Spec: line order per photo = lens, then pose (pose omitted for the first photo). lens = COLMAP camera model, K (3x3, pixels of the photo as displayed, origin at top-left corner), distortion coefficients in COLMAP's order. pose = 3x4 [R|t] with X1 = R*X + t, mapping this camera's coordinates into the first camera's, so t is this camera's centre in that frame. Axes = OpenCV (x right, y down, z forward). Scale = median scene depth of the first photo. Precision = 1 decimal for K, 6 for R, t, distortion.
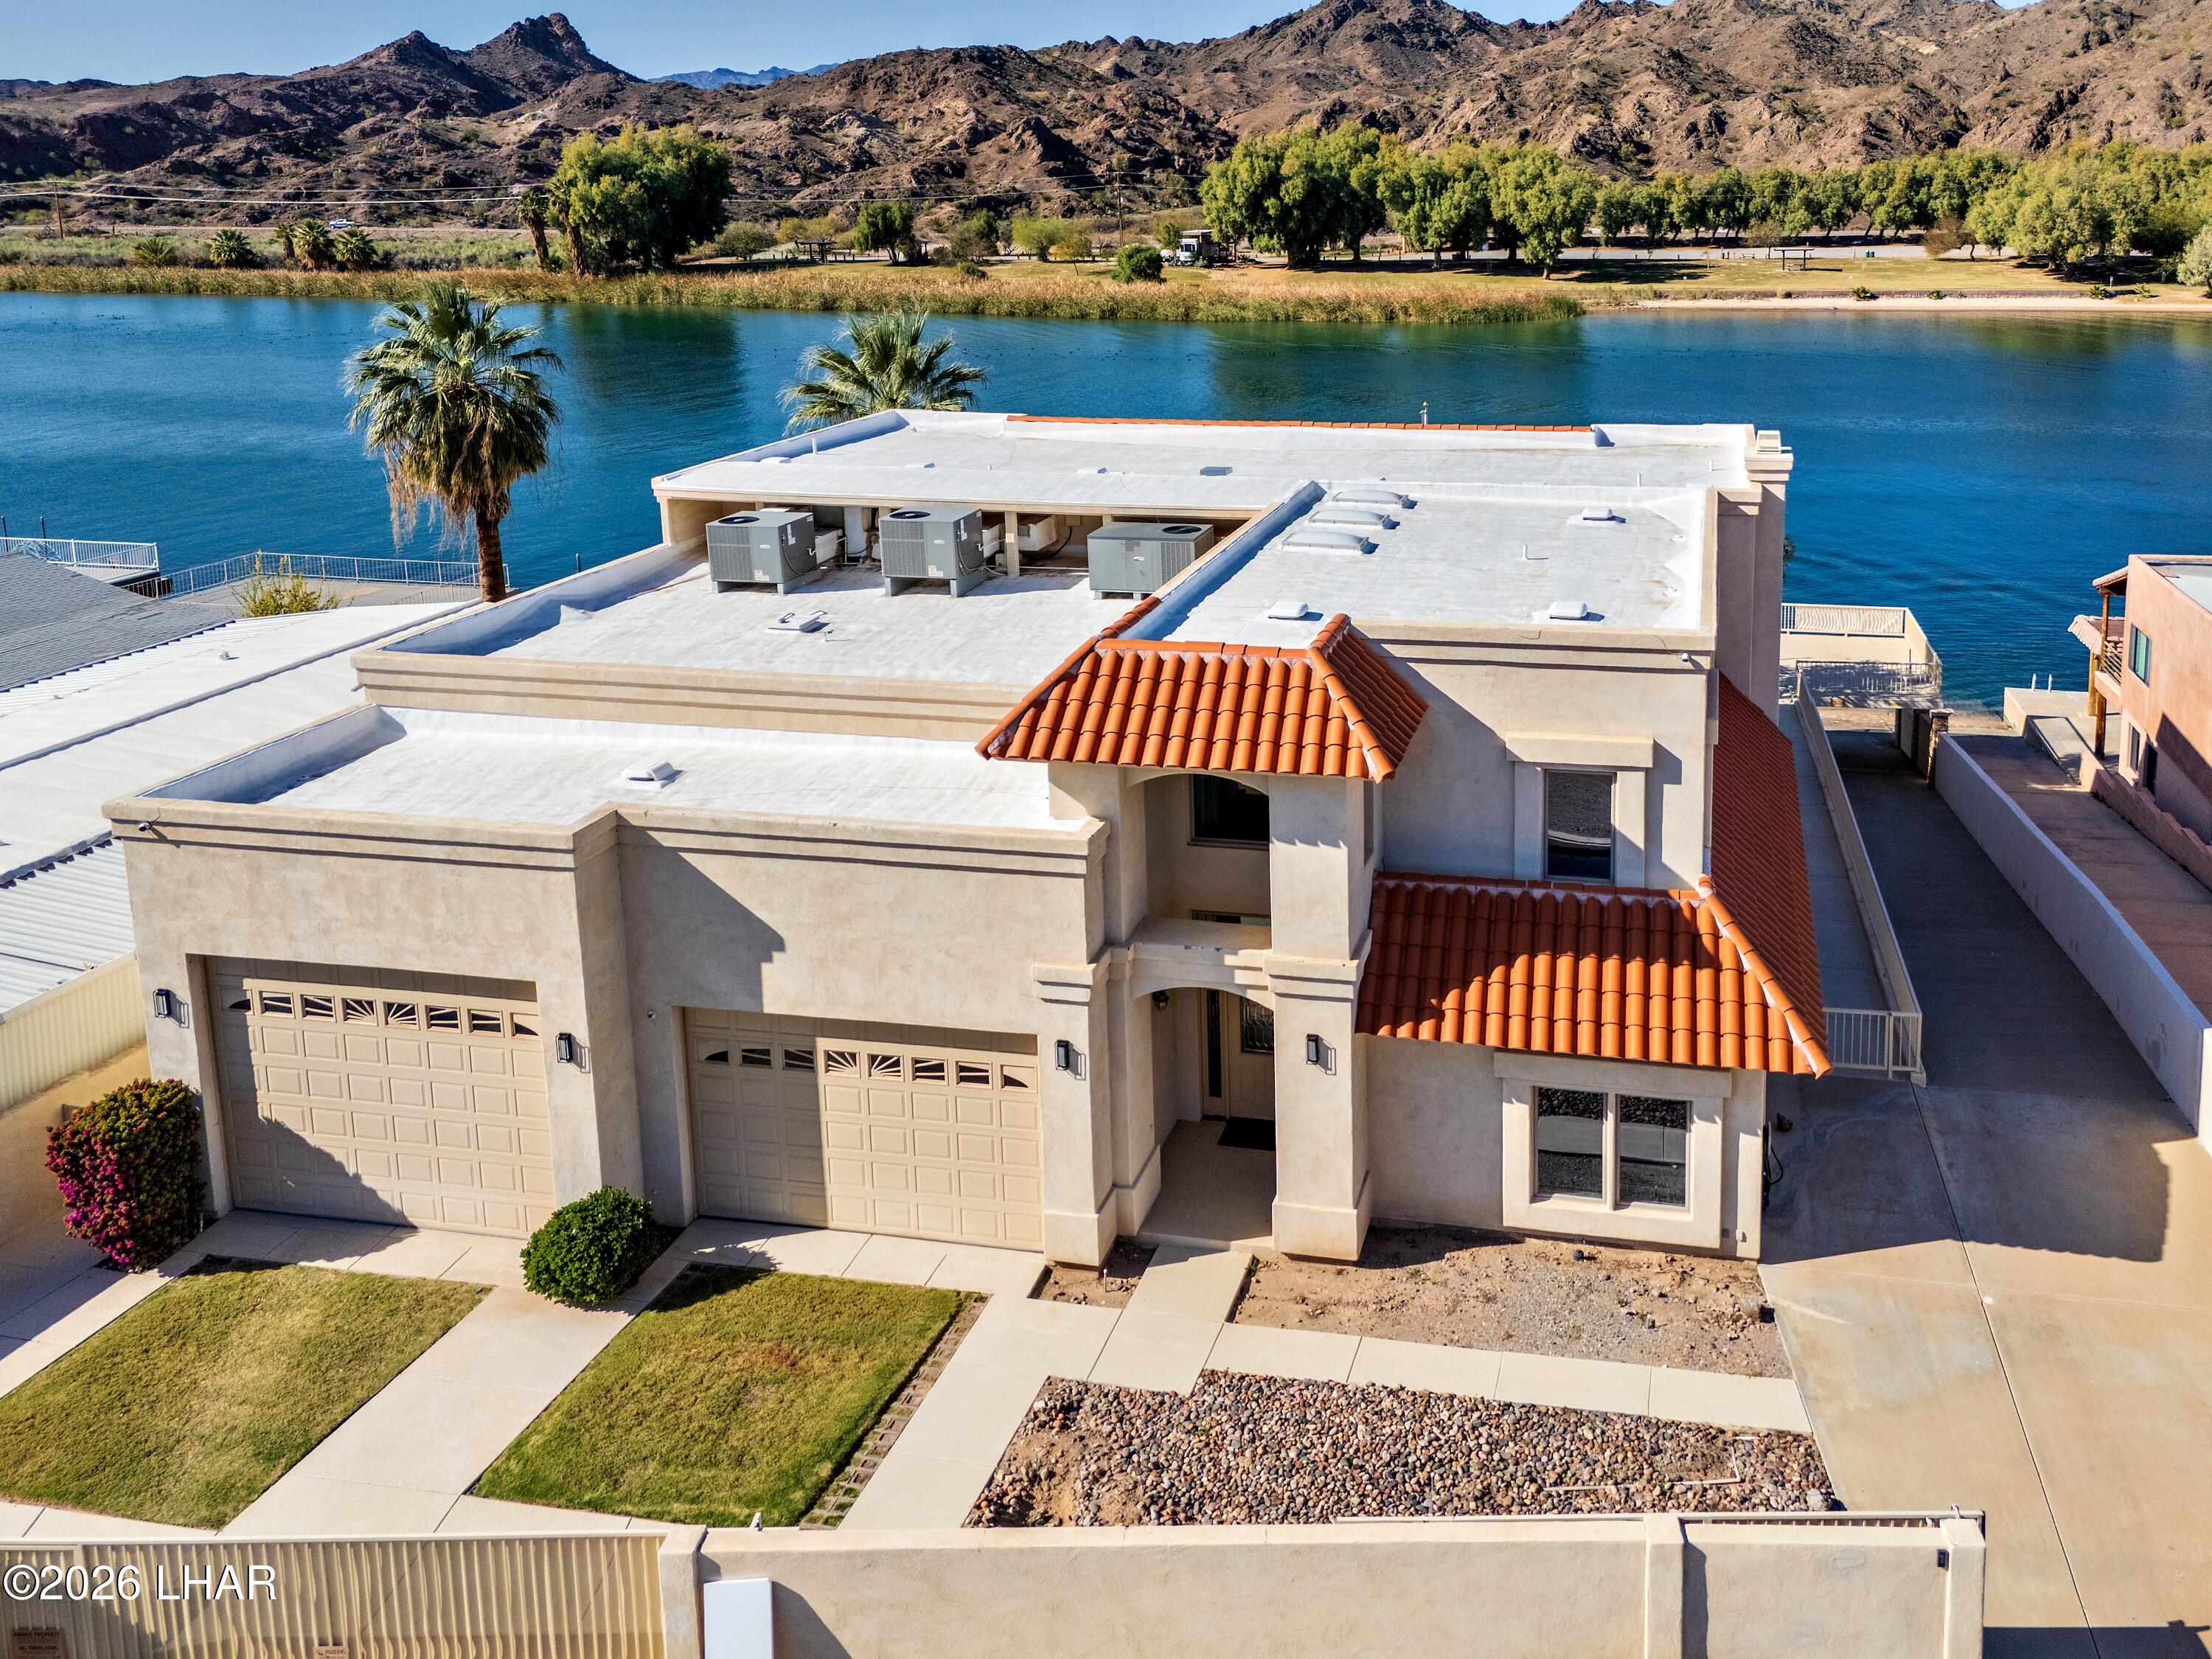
lens RADIAL K [[1619.0, 0, 1109.2], [0, 1619.0, 615.1], [0, 0, 1]] dist [0.067822, -0.073876]
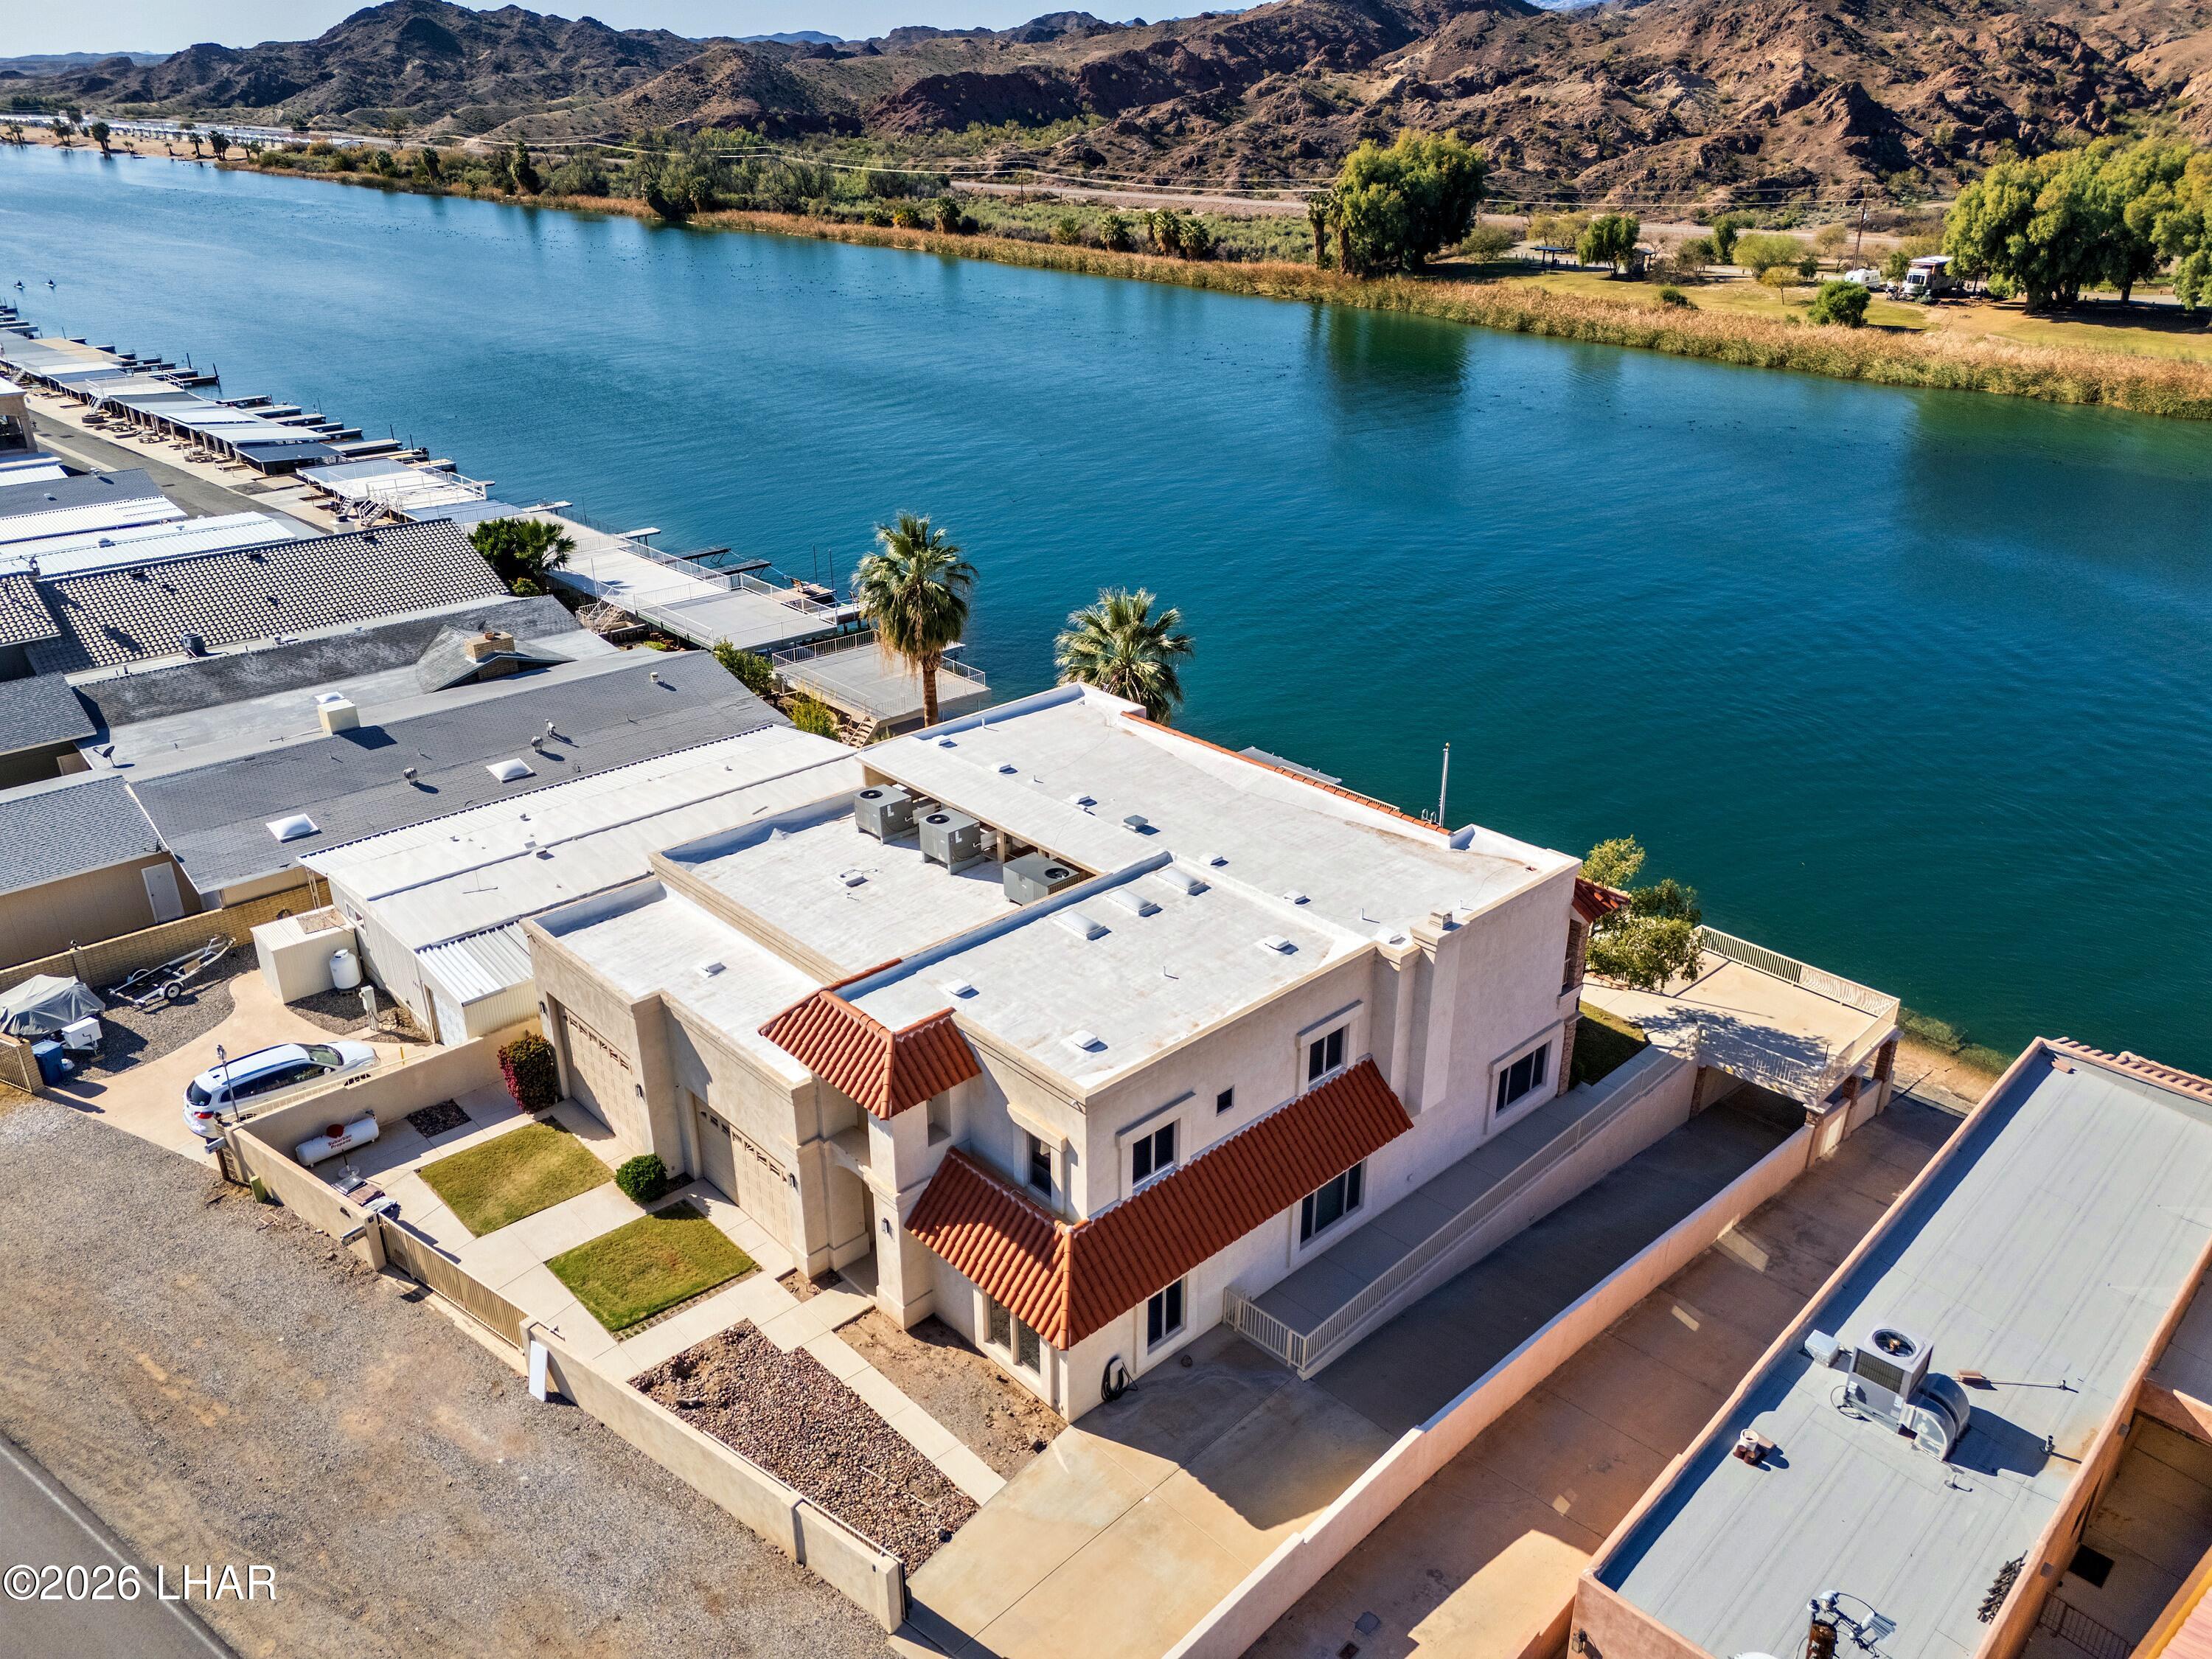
lens RADIAL K [[1506.2, 0, 1106.0], [0, 1506.2, 829.5], [0, 0, 1]] dist [0.061988, -0.041167]
pose [[0.814172, 0.247125, -0.525408, 0.196101], [-0.102498, 0.951864, 0.288877, -0.121845], [0.571505, -0.181343, 0.800310, -0.032677]]
